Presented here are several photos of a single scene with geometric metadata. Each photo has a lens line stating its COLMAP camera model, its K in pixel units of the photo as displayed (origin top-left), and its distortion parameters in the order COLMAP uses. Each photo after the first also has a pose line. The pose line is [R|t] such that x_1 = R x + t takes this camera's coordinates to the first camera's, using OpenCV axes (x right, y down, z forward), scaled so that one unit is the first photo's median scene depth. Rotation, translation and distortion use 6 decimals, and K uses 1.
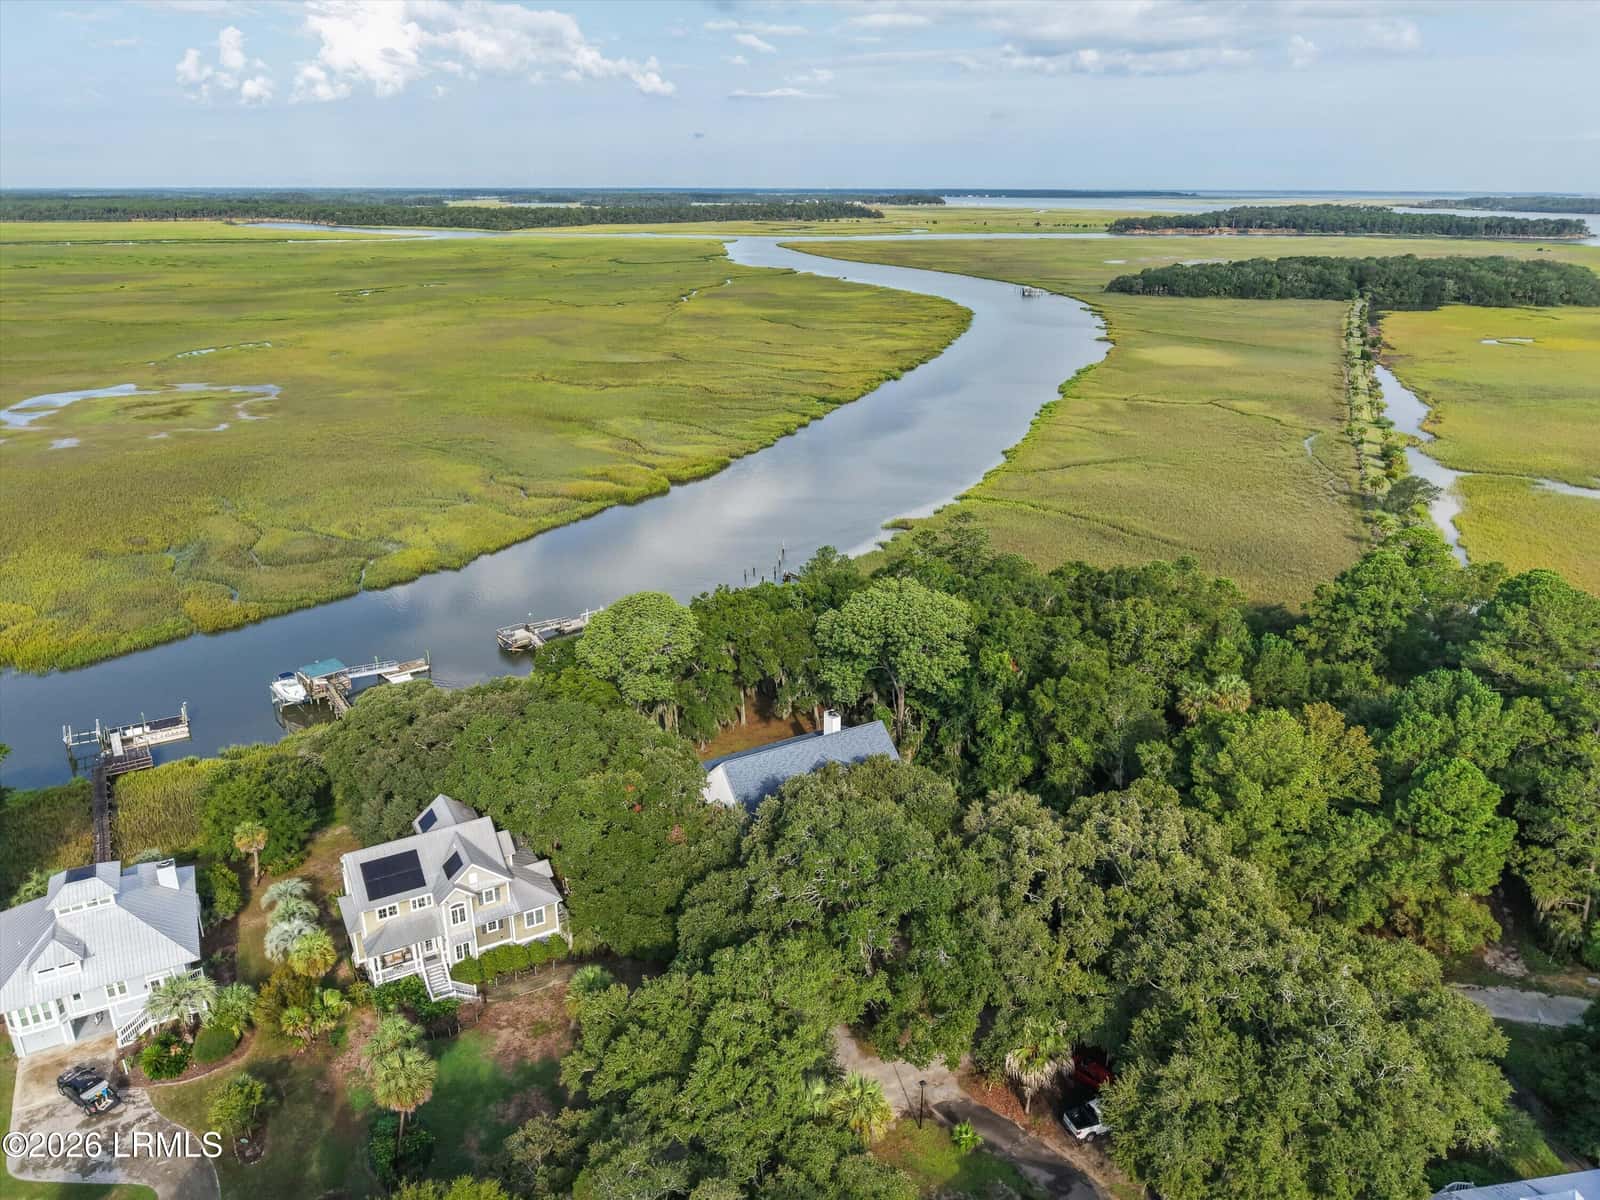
lens RADIAL K [[1107.0, 0, 800.0], [0, 1107.0, 600.0], [0, 0, 1]] dist [0.002298, -0.020812]
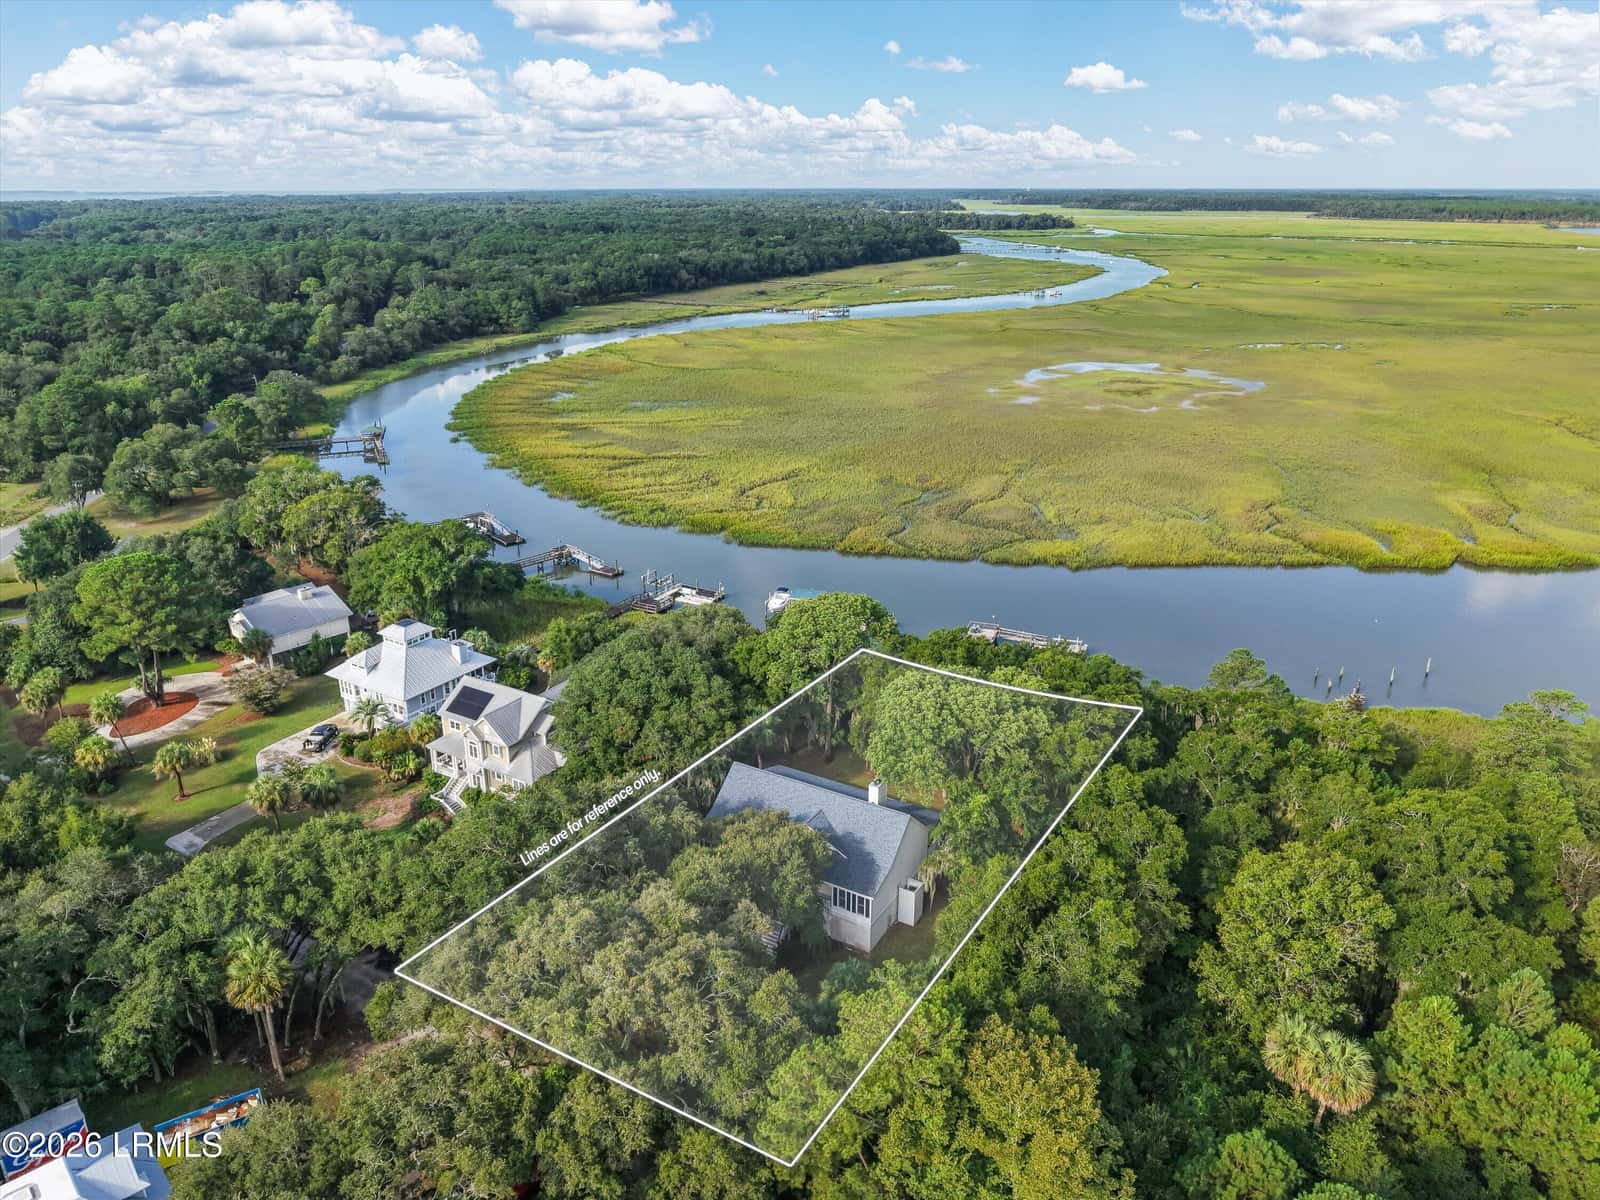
lens RADIAL K [[1114.8, 0, 802.5], [0, 1114.8, 583.4], [0, 0, 1]] dist [0.023044, -0.061088]
pose [[0.481805, 0.286370, -0.828164, 0.550047], [-0.300214, 0.941841, 0.151021, -0.128003], [0.823247, 0.175864, 0.539756, 0.360857]]
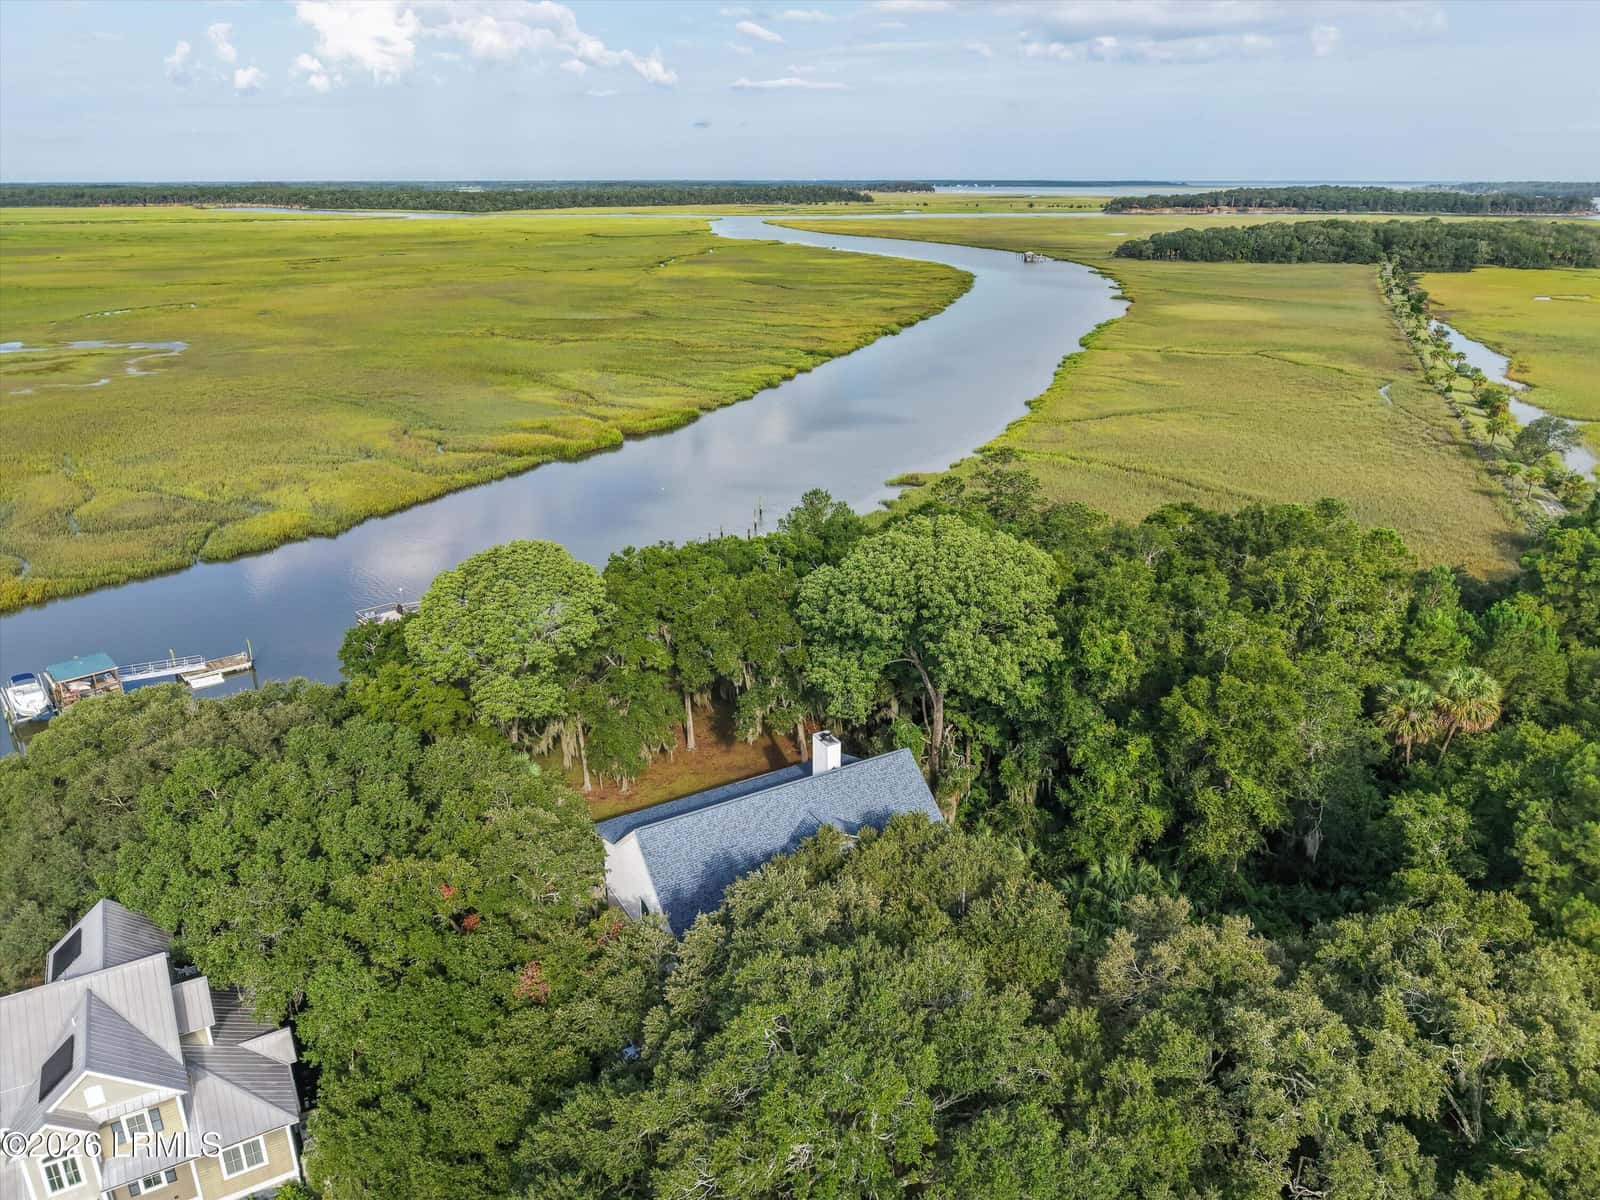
lens RADIAL K [[1107.0, 0, 800.0], [0, 1107.0, 600.0], [0, 0, 1]] dist [0.002298, -0.020812]
pose [[0.999942, -0.006602, 0.008491, 0.008054], [0.006555, 0.999963, 0.005503, 0.019594], [-0.008527, -0.005447, 0.999949, 0.319353]]
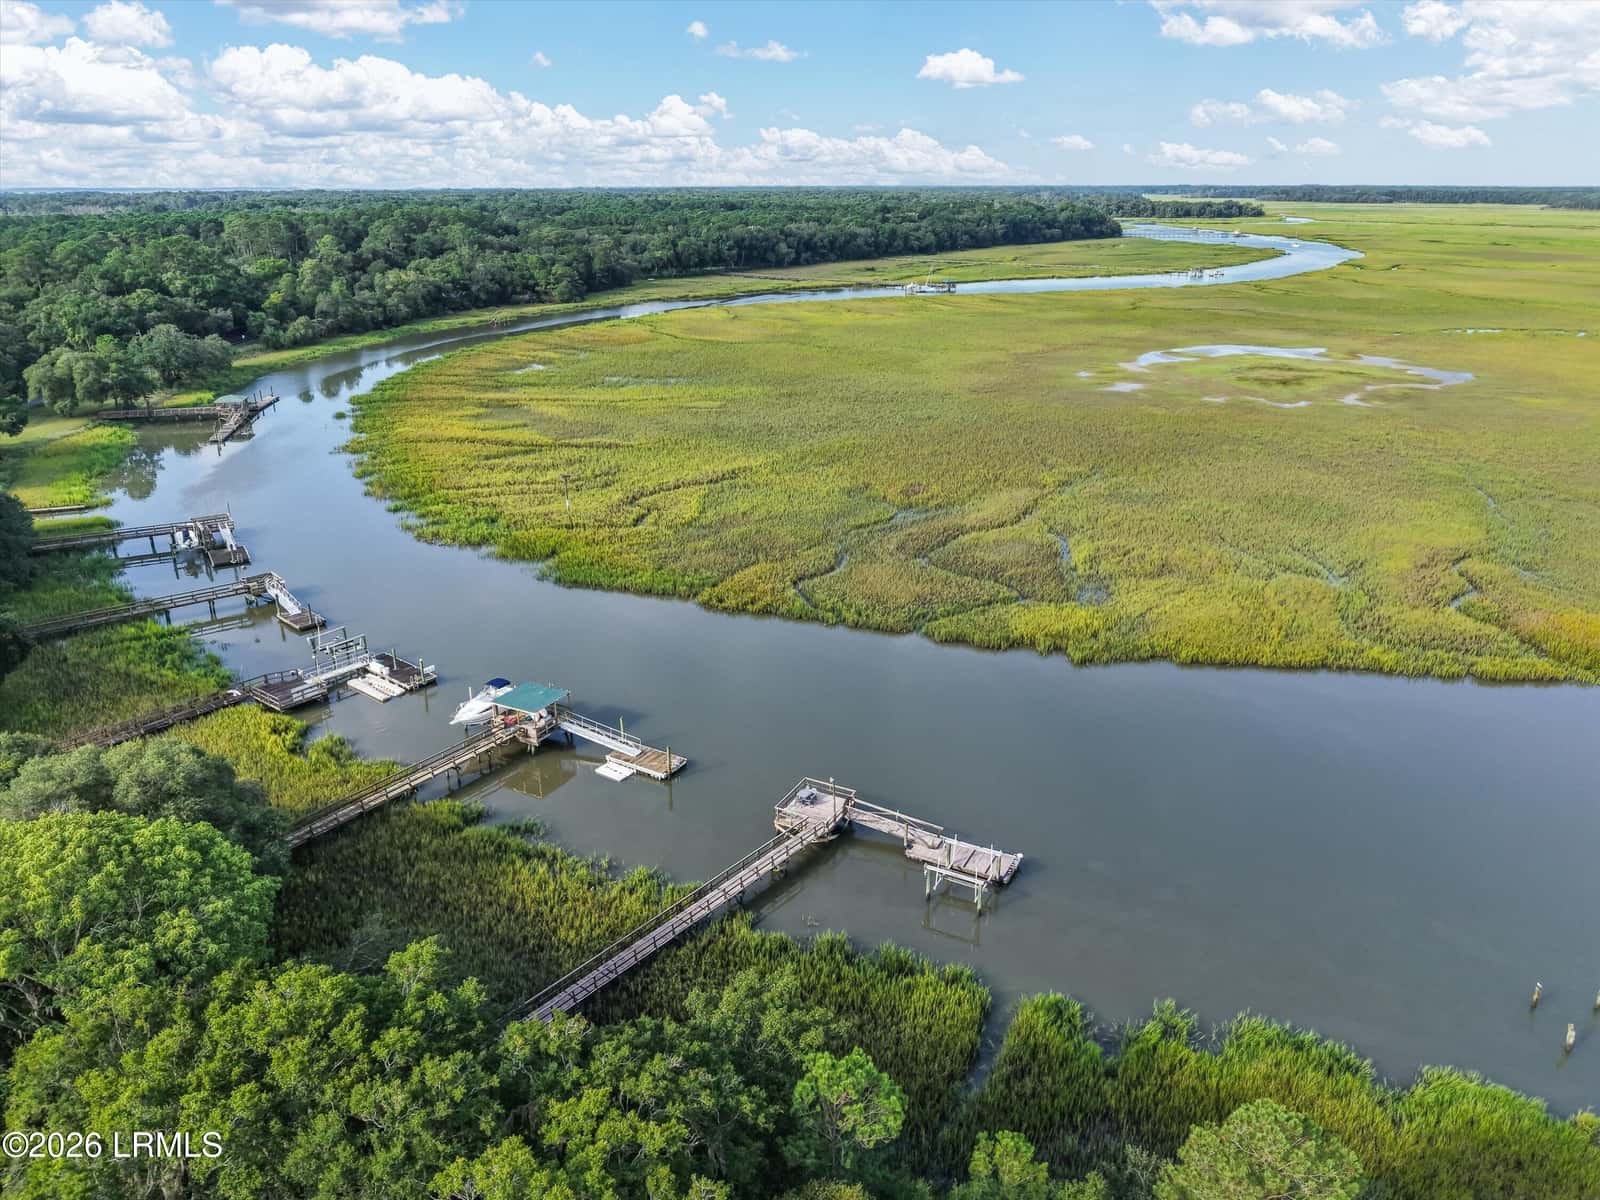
lens RADIAL K [[1107.0, 0, 800.0], [0, 1107.0, 600.0], [0, 0, 1]] dist [0.002298, -0.020812]
pose [[0.336387, 0.321946, -0.884983, 0.171900], [-0.322627, 0.922276, 0.212880, -0.178263], [0.884735, 0.213910, 0.414110, 0.872906]]
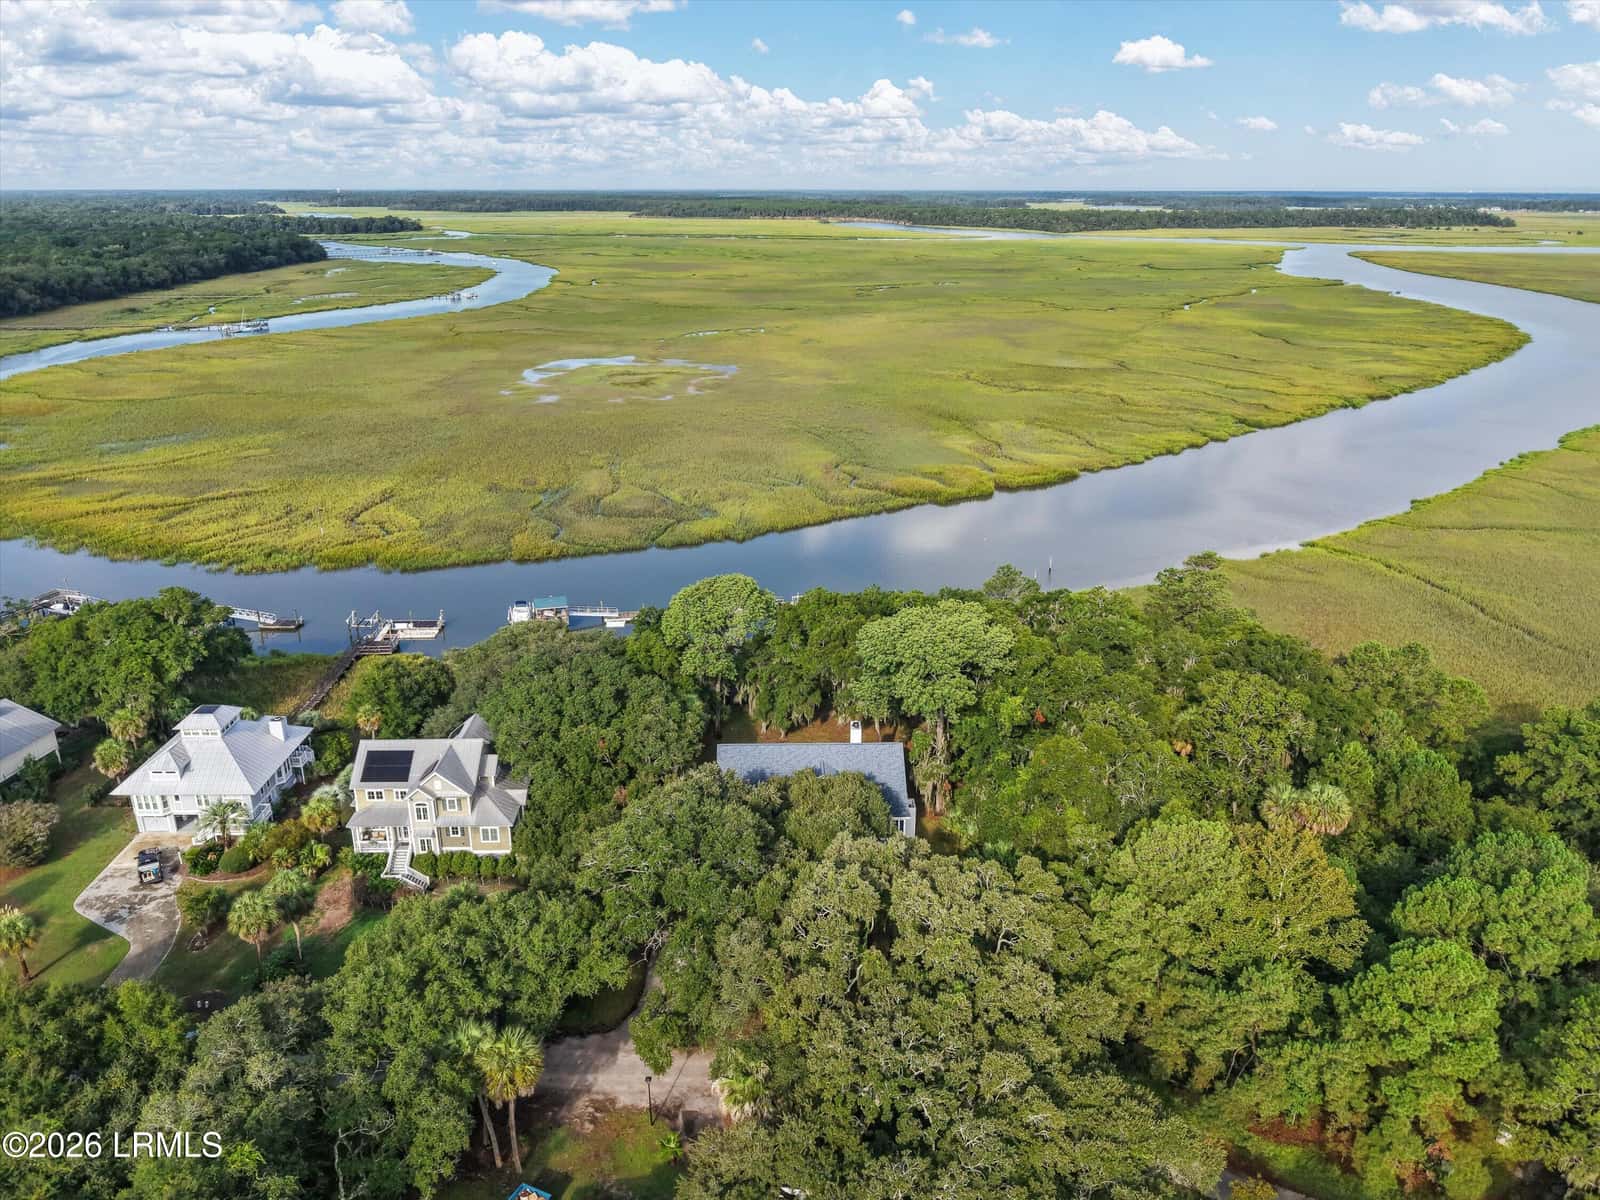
lens RADIAL K [[1107.0, 0, 800.0], [0, 1107.0, 600.0], [0, 0, 1]] dist [0.002298, -0.020812]
pose [[0.879224, 0.163020, -0.447649, 0.325615], [-0.163998, 0.985771, 0.036880, -0.027386], [0.447291, 0.040988, 0.893449, 0.079678]]
